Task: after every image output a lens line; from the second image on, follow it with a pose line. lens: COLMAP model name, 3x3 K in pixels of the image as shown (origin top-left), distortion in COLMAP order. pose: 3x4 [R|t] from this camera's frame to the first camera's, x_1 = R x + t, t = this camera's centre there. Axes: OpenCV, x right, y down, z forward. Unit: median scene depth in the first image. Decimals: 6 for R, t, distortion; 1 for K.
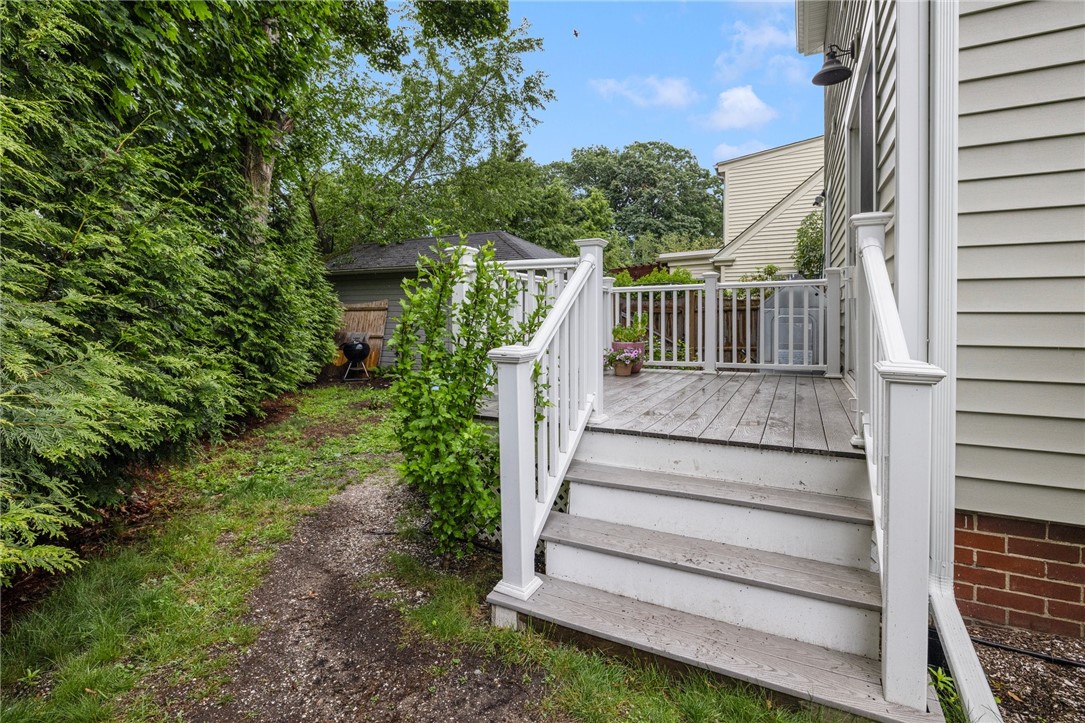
lens RADIAL K [[511.4, 0, 543.8], [0, 511.4, 318.0], [0, 0, 1]] dist [0.000420, 0.000175]
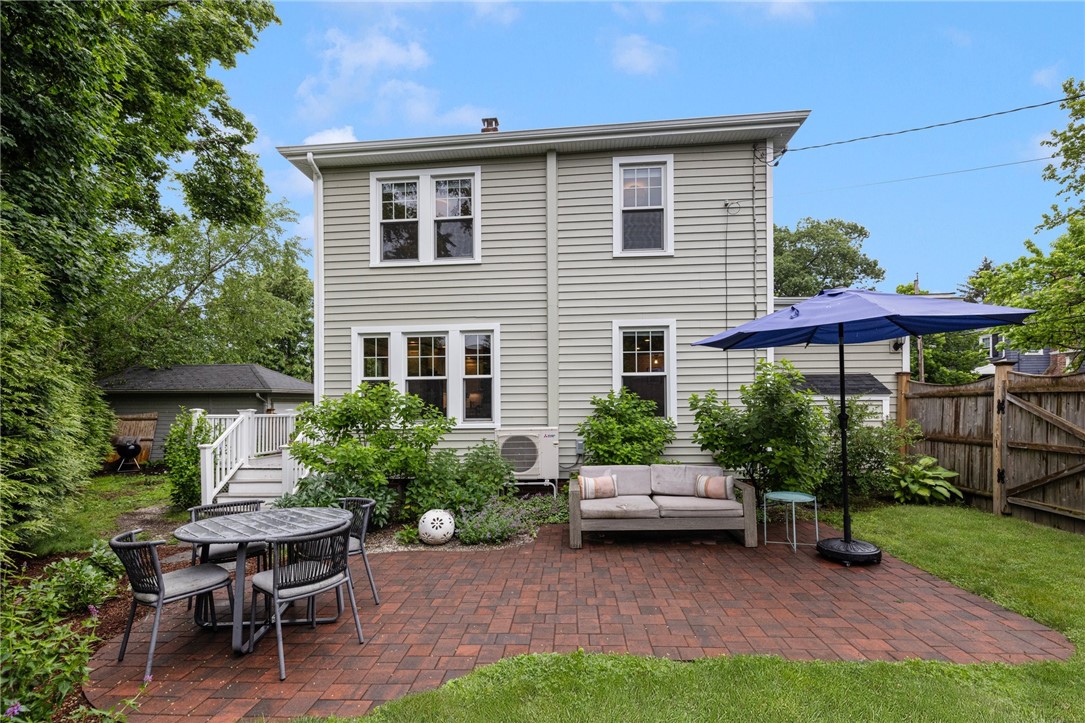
lens RADIAL K [[479.8, 0, 542.7], [0, 479.8, 403.7], [0, 0, 1]] dist [0.001026, 0.000352]
pose [[0.925075, 0.004023, 0.379762, 0.170220], [0.003537, 0.999809, -0.019209, -0.031824], [-0.379767, 0.019113, 0.924885, -0.614439]]
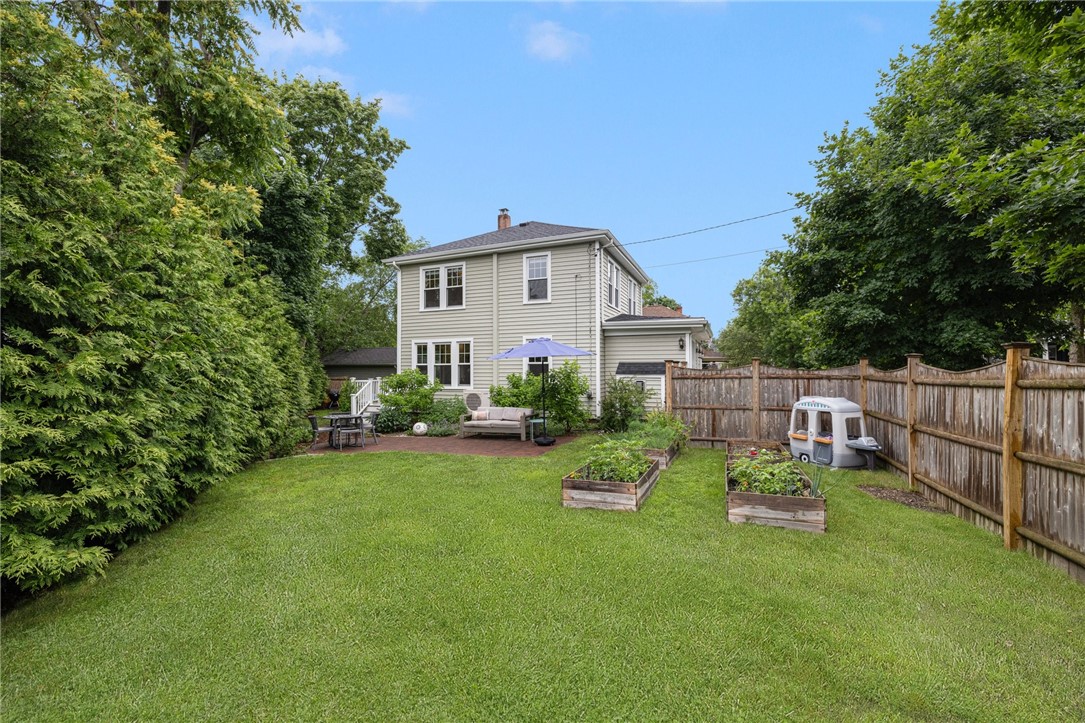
lens RADIAL K [[451.8, 0, 542.5], [0, 451.8, 361.5], [0, 0, 1]] dist [-0.014206, -0.000180]
pose [[0.996827, 0.008351, 0.079155, 0.472536], [-0.006391, 0.999667, -0.024983, -0.060240], [-0.079337, 0.024398, 0.996549, -1.284714]]
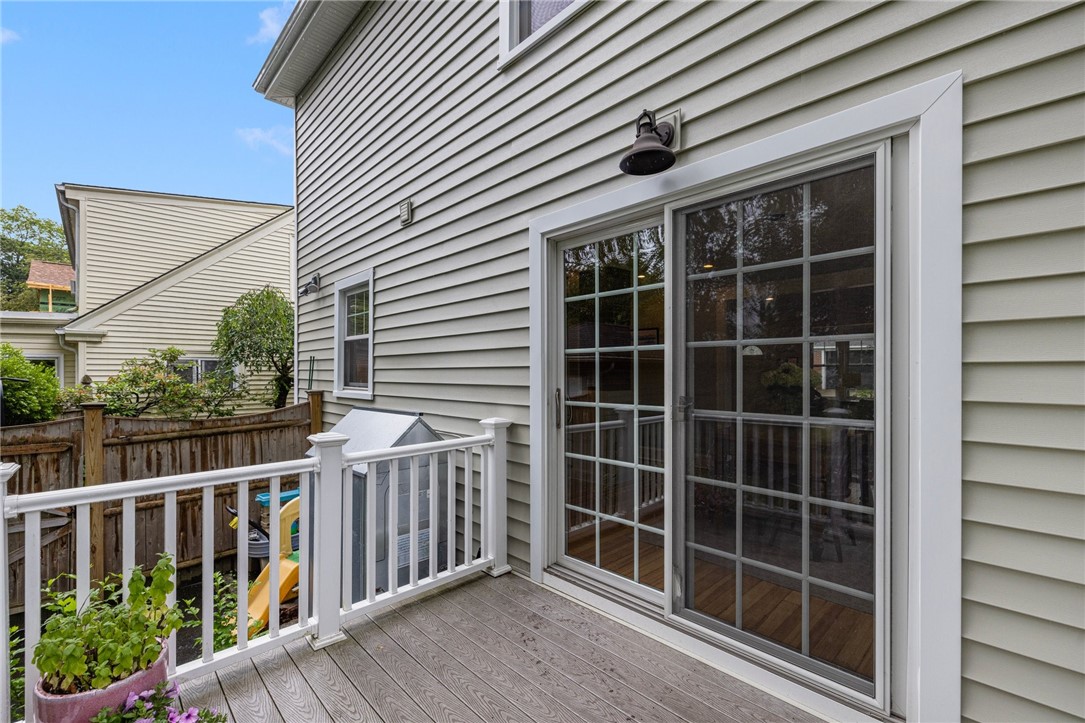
lens RADIAL K [[451.8, 0, 542.5], [0, 451.8, 361.5], [0, 0, 1]] dist [-0.014206, -0.000180]
pose [[0.310560, 0.019108, 0.950362, -0.009353], [0.012032, 0.999639, -0.024030, -0.066375], [-0.950478, 0.018897, 0.310217, 0.311107]]
